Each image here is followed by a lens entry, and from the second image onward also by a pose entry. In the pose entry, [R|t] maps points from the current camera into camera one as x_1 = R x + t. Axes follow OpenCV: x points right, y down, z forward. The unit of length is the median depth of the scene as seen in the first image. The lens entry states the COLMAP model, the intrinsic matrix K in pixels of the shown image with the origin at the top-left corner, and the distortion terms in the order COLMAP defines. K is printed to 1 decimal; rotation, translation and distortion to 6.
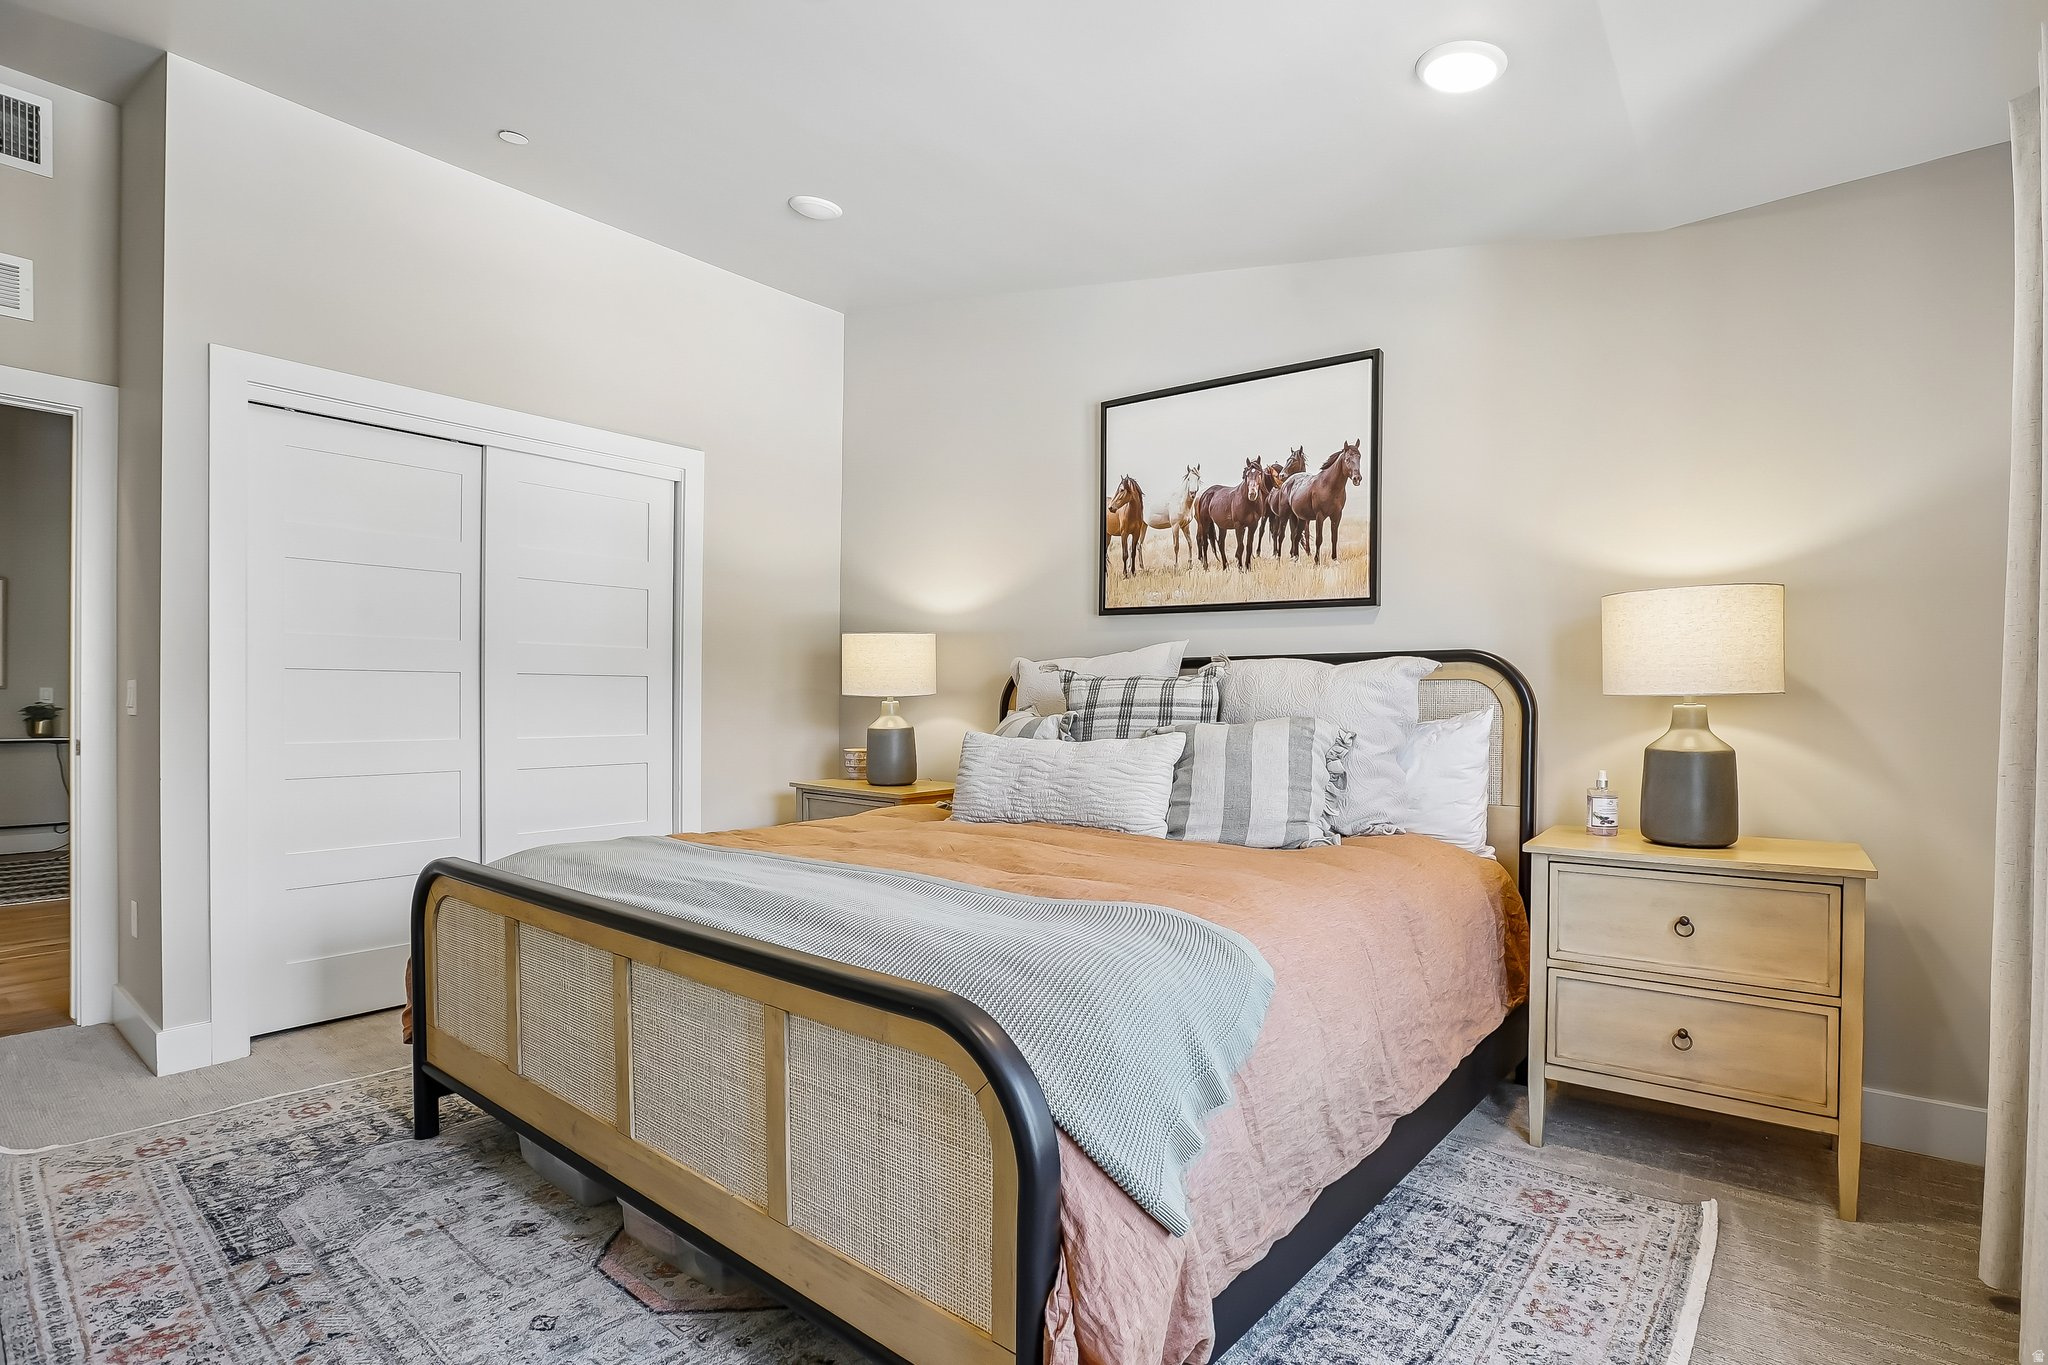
lens RADIAL K [[888.2, 0, 1024.4], [0, 888.2, 710.1], [0, 0, 1]] dist [-0.034472, 0.000099]
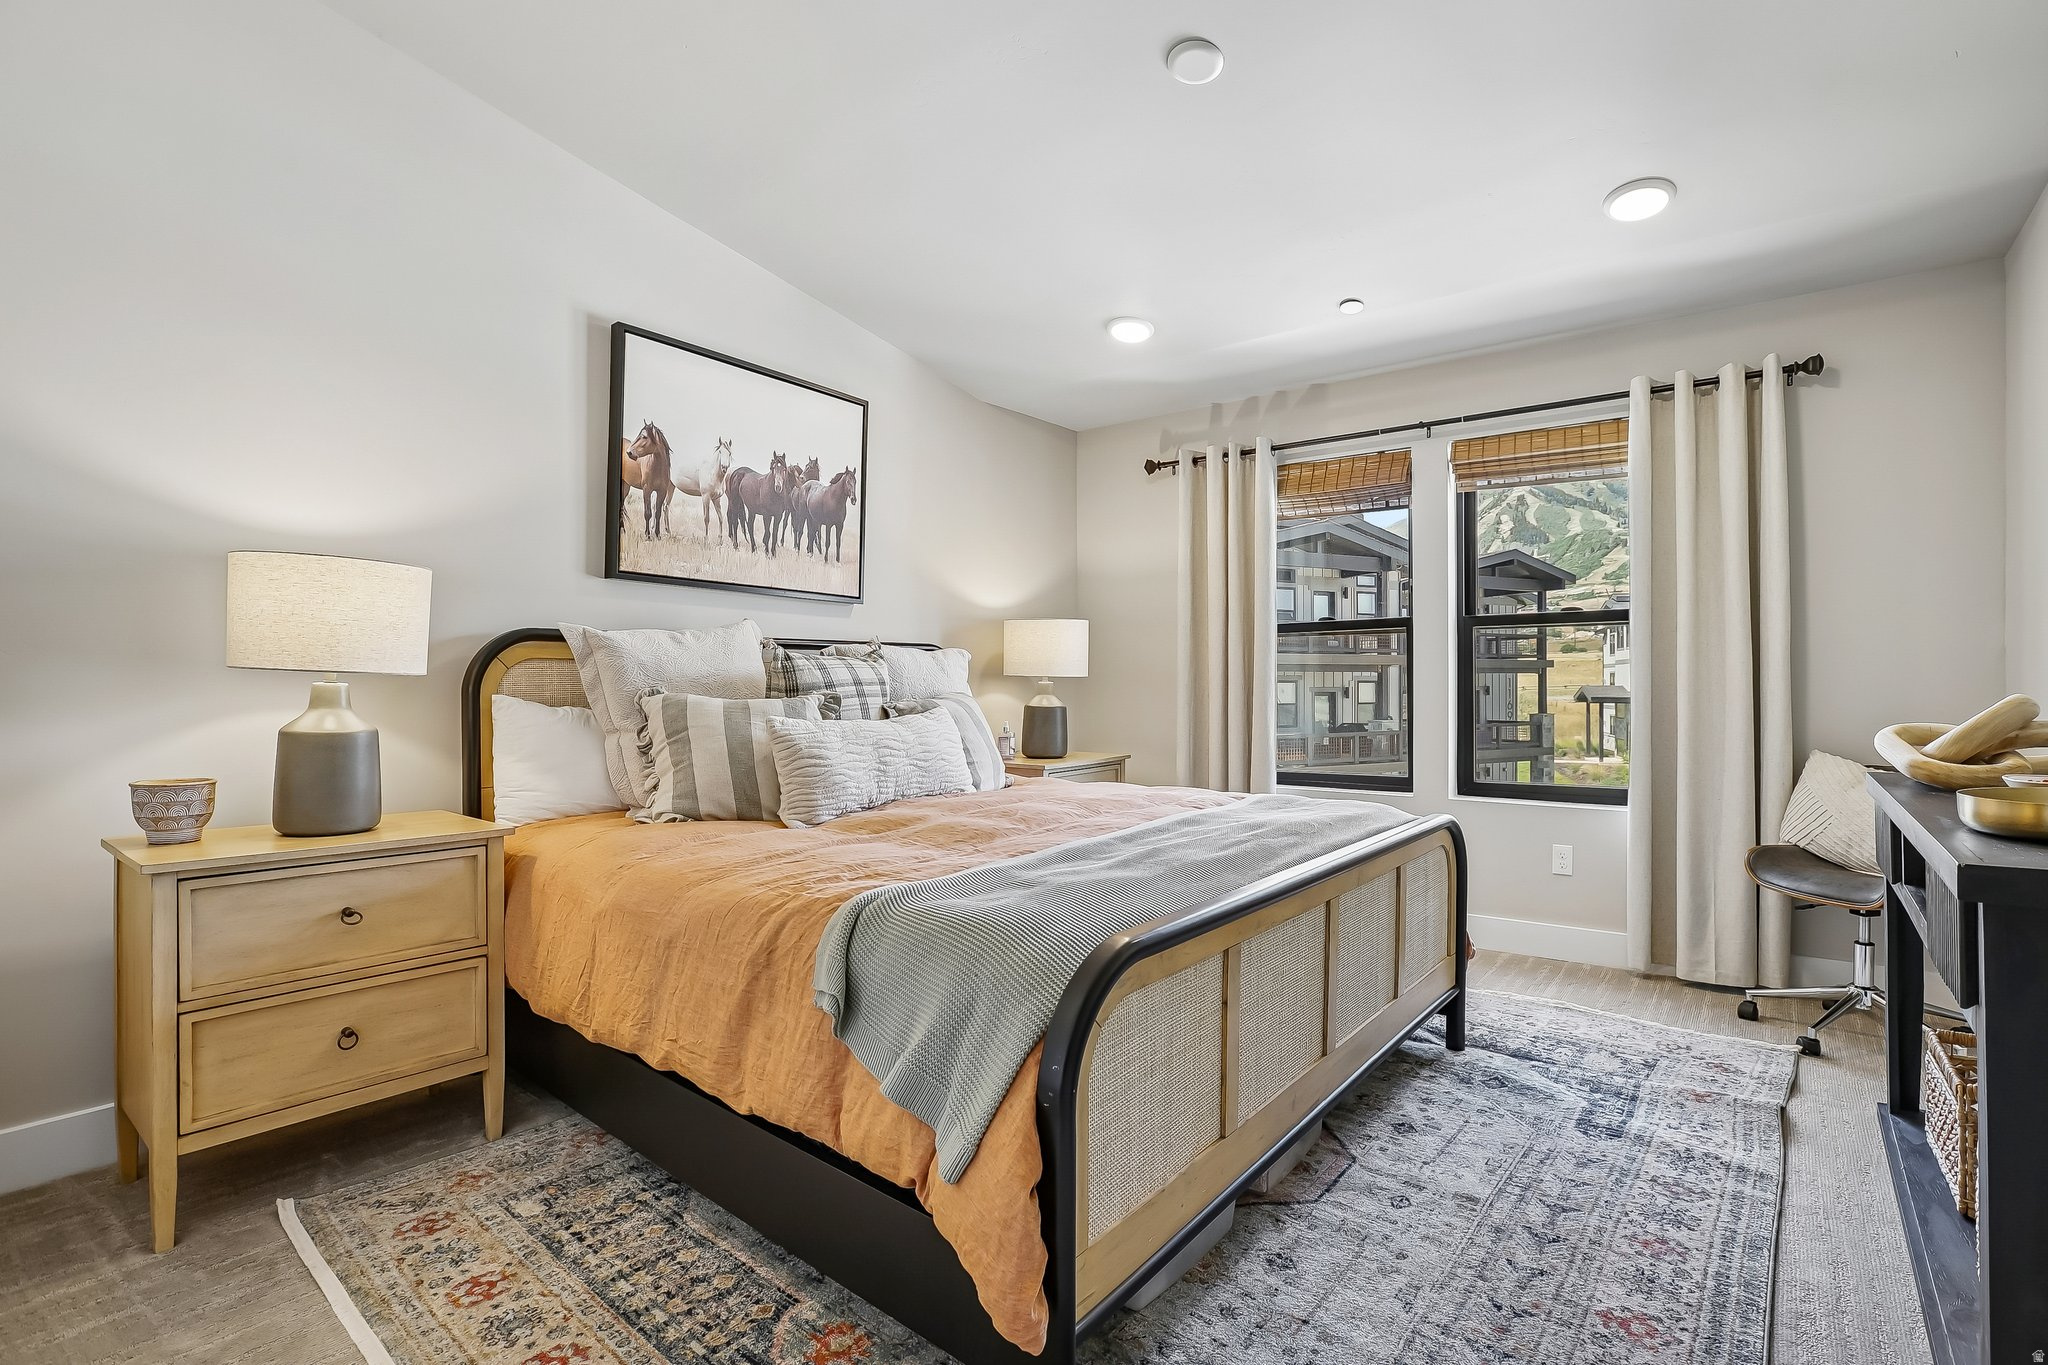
lens RADIAL K [[1006.1, 0, 1024.0], [0, 1006.1, 682.5], [0, 0, 1]] dist [0.000936, 0.000116]
pose [[0.072465, -0.002297, 0.997368, -0.896407], [0.008162, 0.999965, 0.001710, -0.007830], [-0.997338, 0.008016, 0.072481, 0.596960]]
